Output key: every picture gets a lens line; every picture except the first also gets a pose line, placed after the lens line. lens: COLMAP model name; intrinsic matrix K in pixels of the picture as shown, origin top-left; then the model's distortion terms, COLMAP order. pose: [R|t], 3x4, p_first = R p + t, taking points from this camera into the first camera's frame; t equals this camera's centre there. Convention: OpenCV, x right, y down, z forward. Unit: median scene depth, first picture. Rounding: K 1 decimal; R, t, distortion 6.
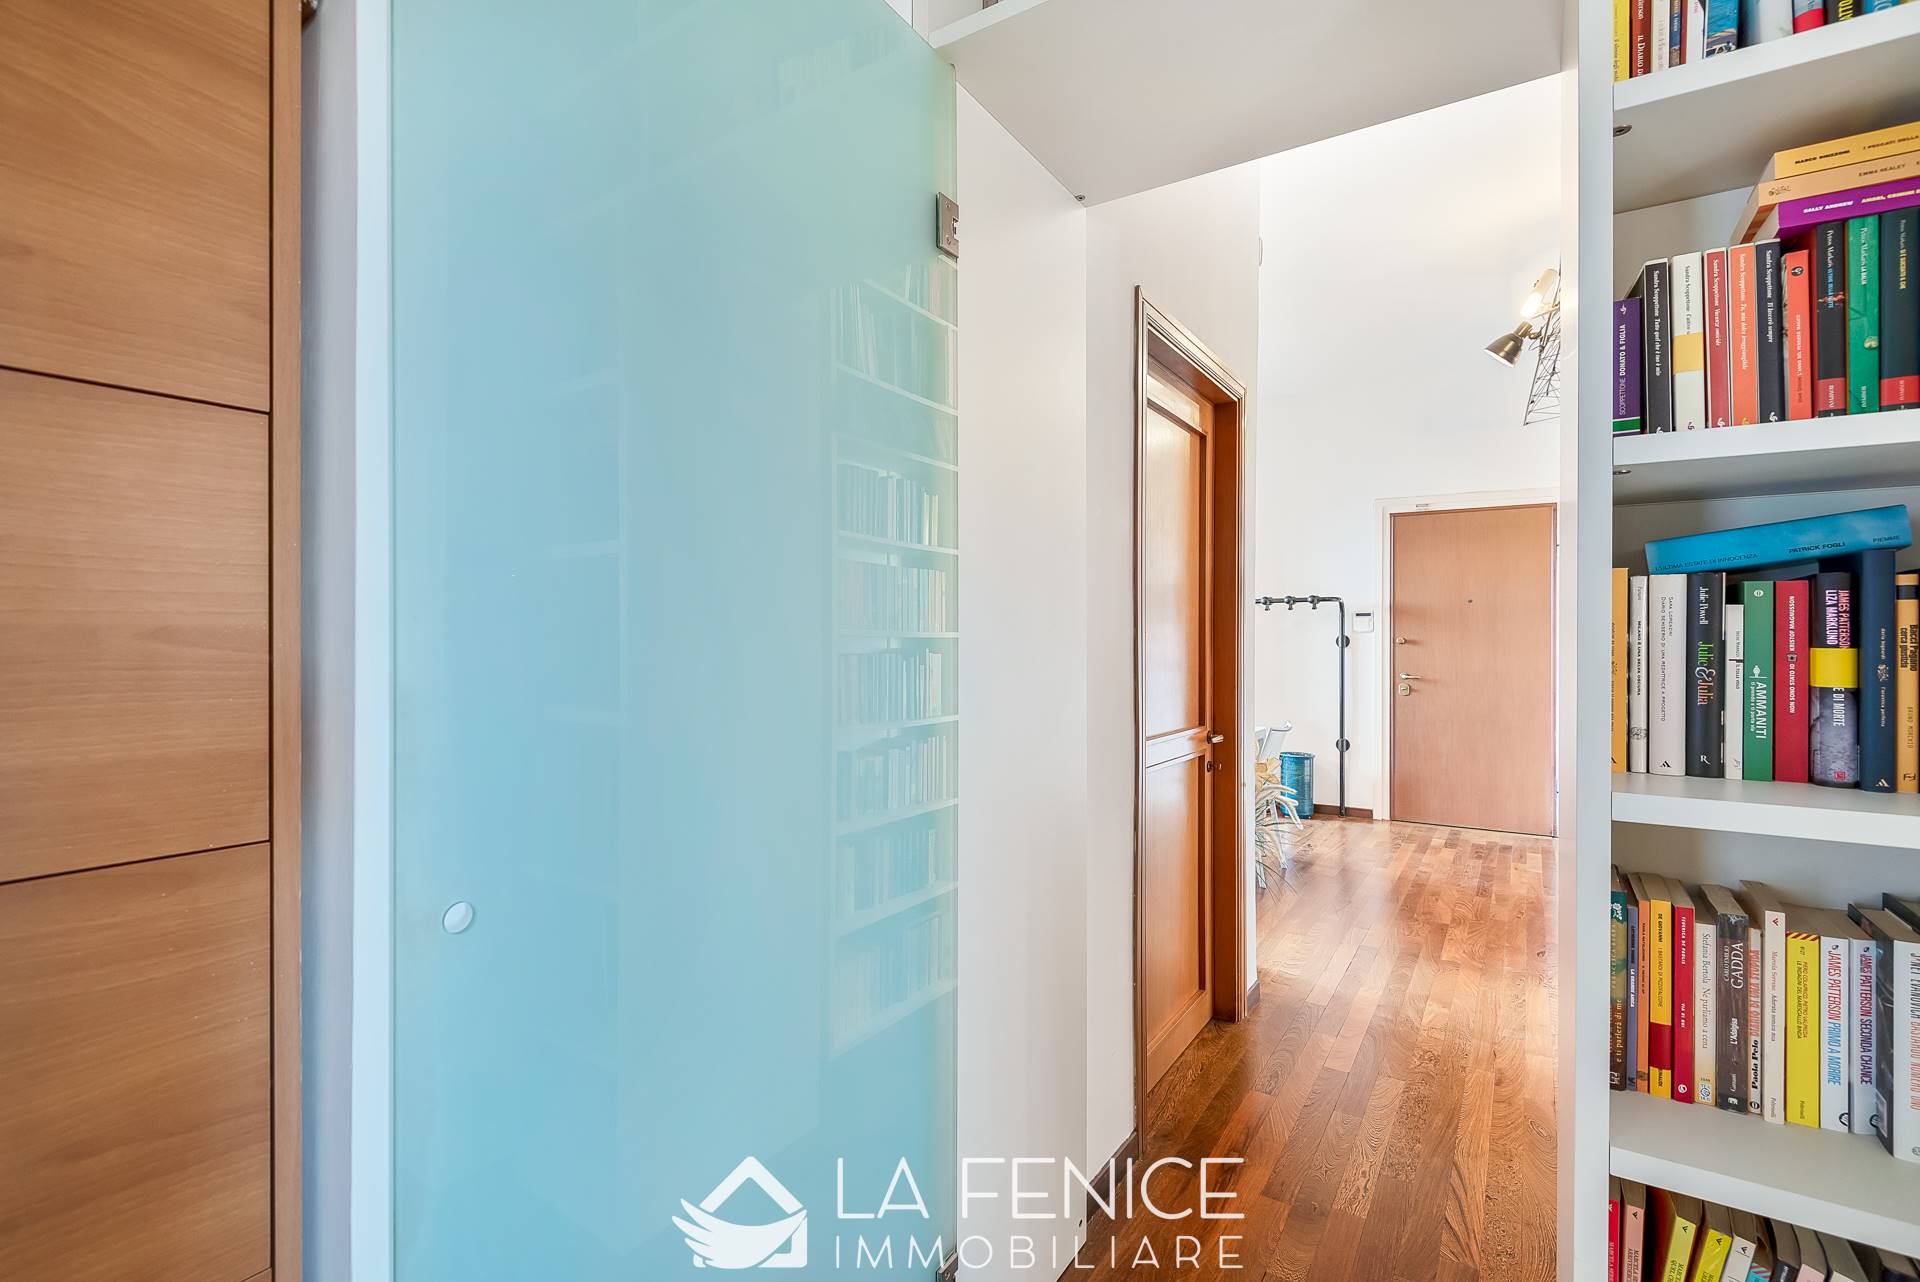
lens RADIAL K [[869.2, 0, 960.0], [0, 869.2, 641.0], [0, 0, 1]] dist [0.024510, -0.019413]
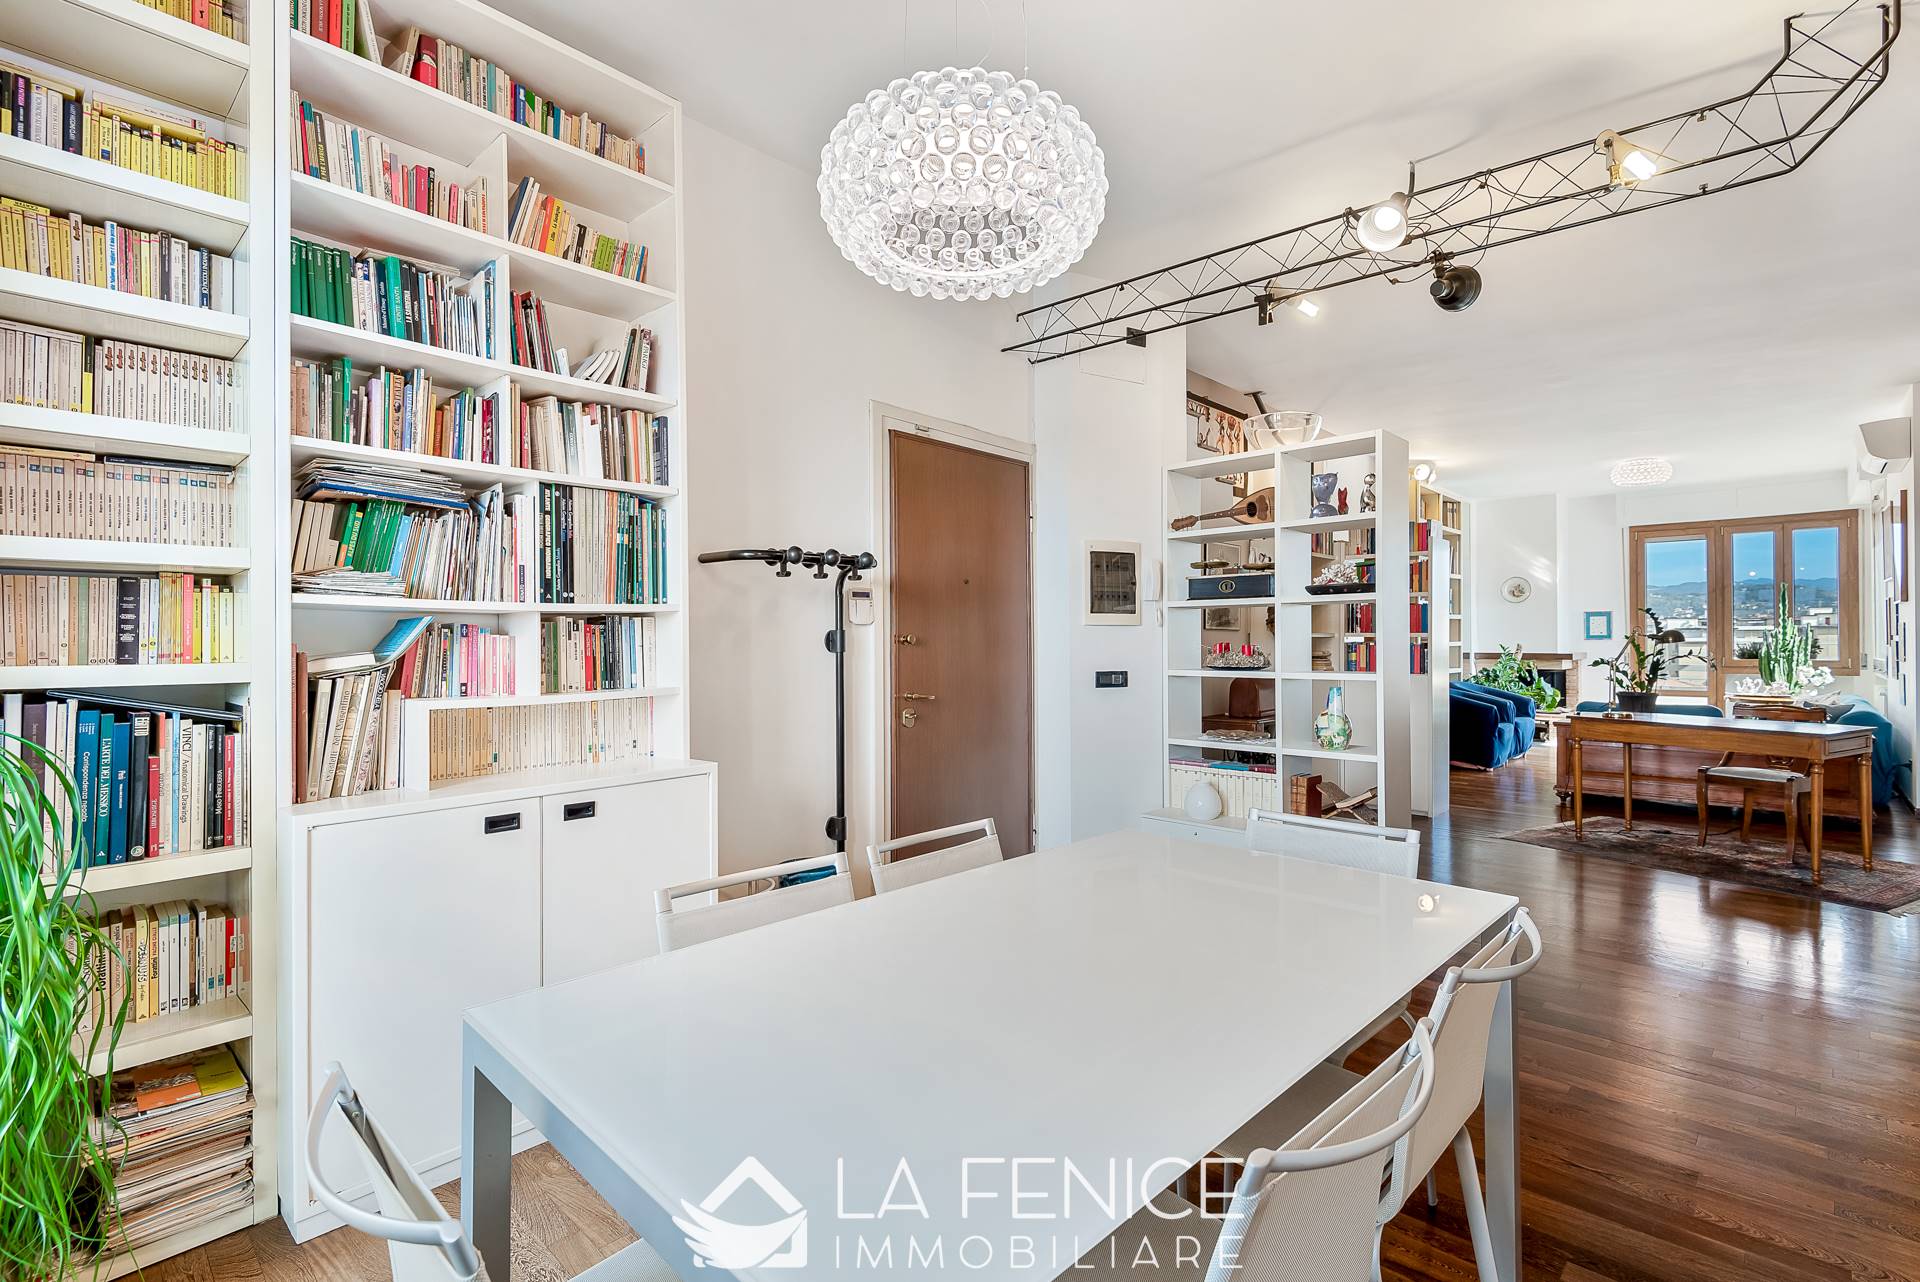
lens RADIAL K [[894.6, 0, 971.2], [0, 894.6, 637.6], [0, 0, 1]] dist [0.027202, -0.016049]
pose [[0.180489, -0.001399, 0.983576, -0.107116], [0.005870, 0.999983, 0.000345, -0.001469], [-0.983559, 0.005711, 0.180494, 0.828022]]
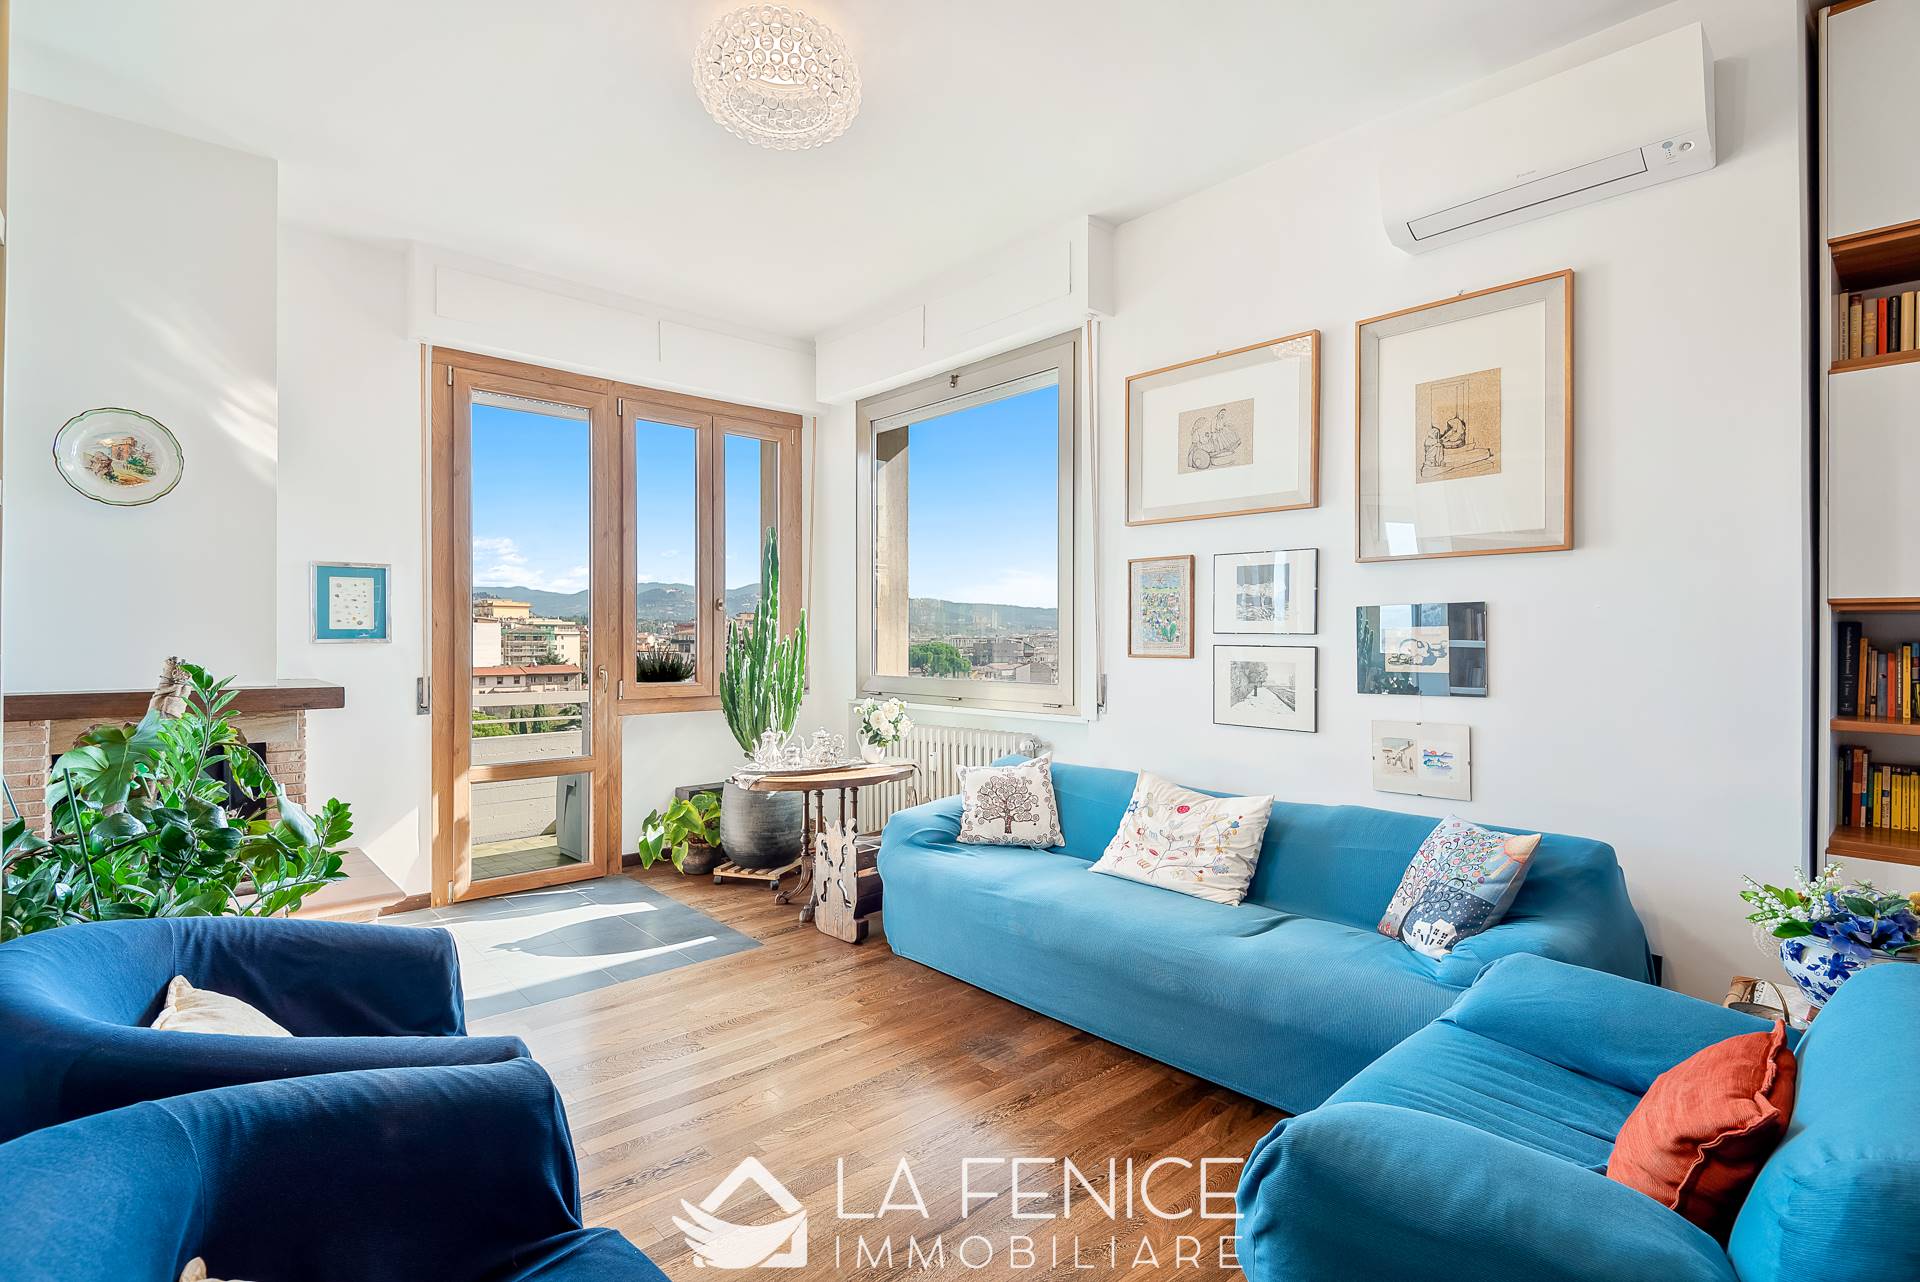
lens RADIAL K [[907.8, 0, 960.0], [0, 907.8, 641.0], [0, 0, 1]] dist [0.037243, -0.027317]
pose [[-0.963697, -0.004815, 0.266956, 1.306188], [-0.004081, 0.999986, 0.003307, 0.005827], [-0.266968, 0.002097, -0.963703, 0.431815]]
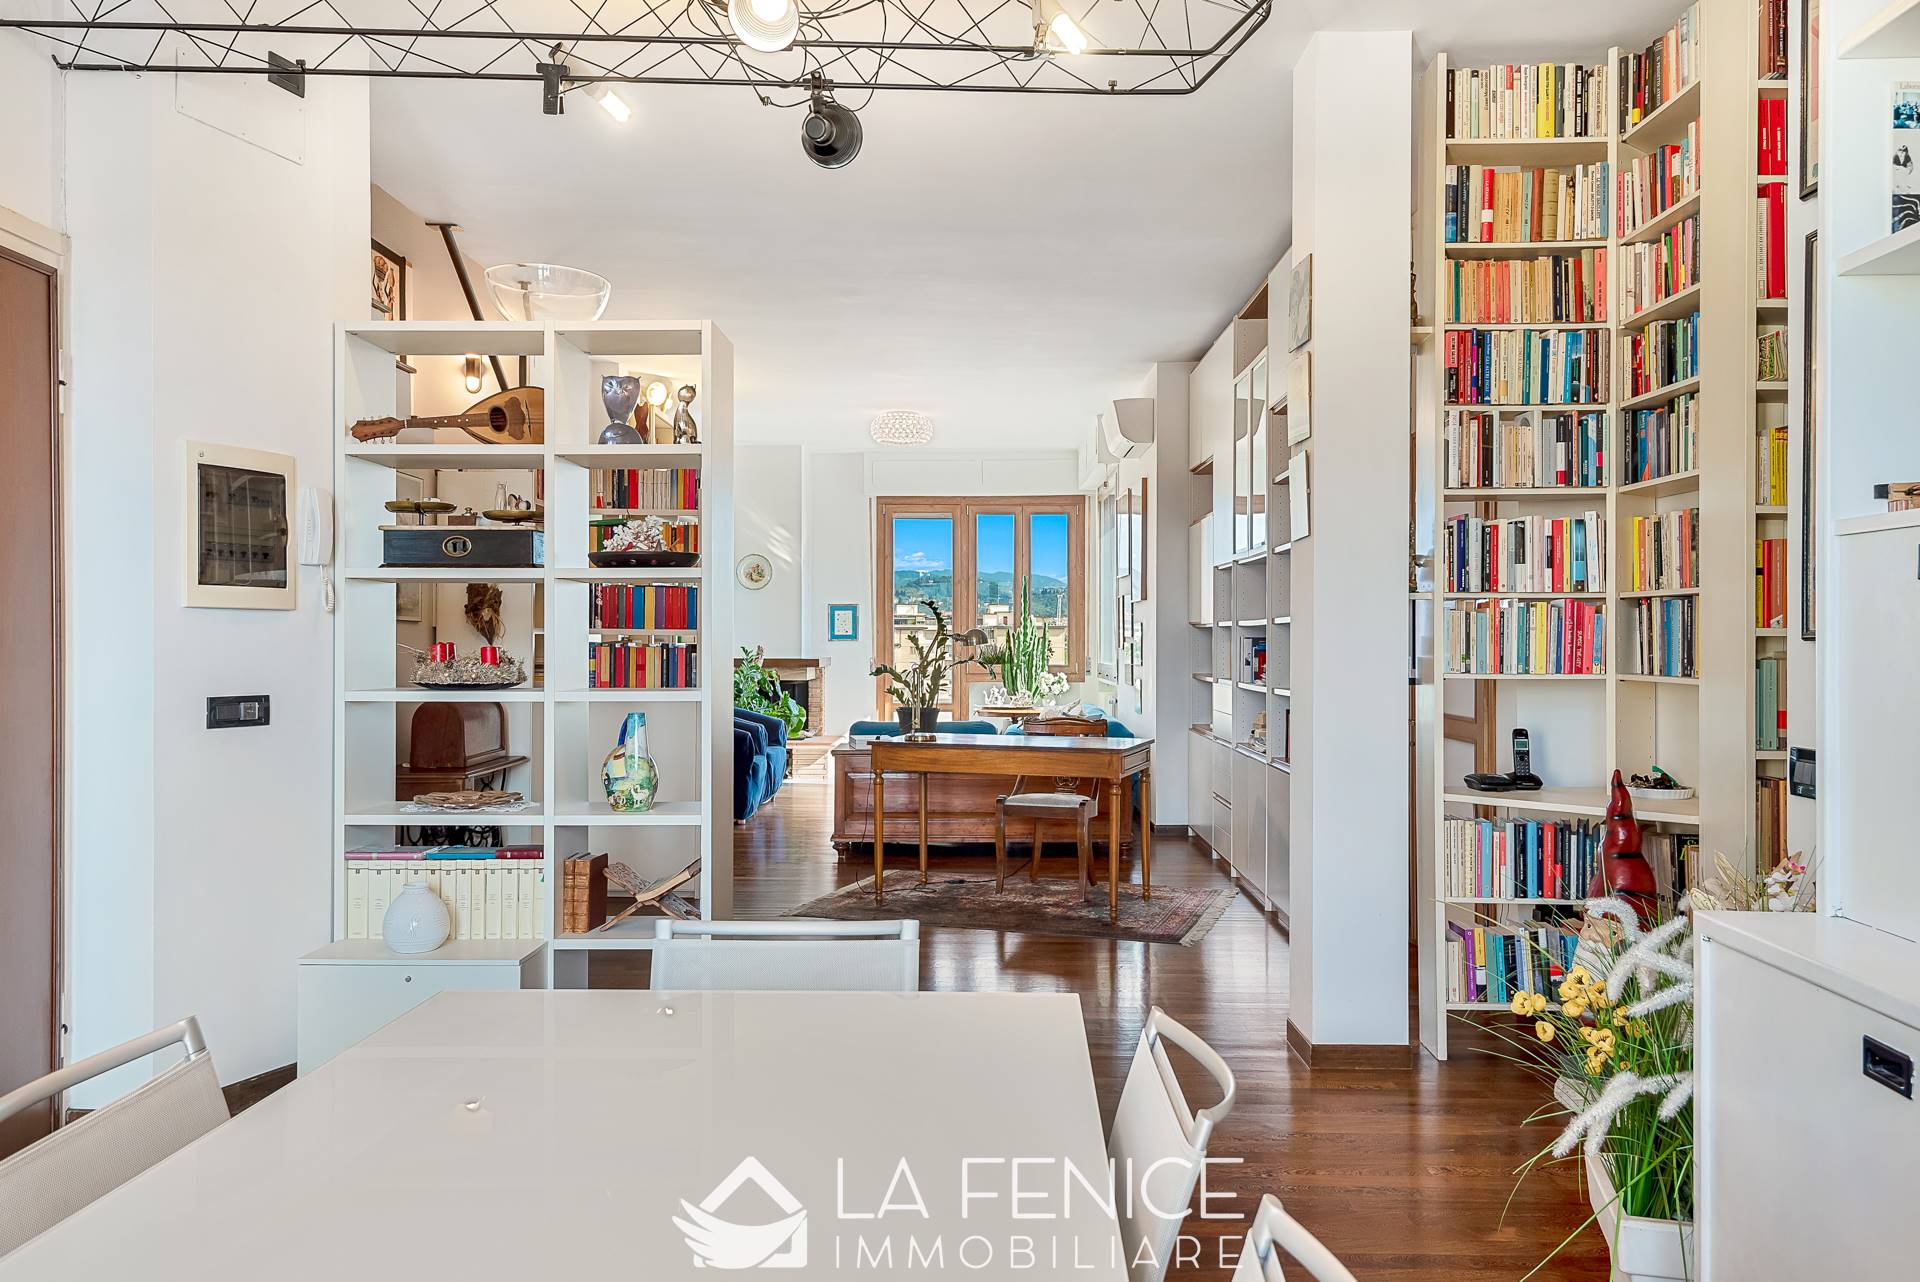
lens RADIAL K [[1419.2, 0, 985.0], [0, 1419.2, 639.8], [0, 0, 1]] dist [0.031952, -0.007248]
pose [[-0.533439, -0.005235, 0.845823, -0.062462], [-0.002557, 0.999986, 0.004576, -0.000973], [-0.845835, 0.000279, -0.533445, 0.898756]]
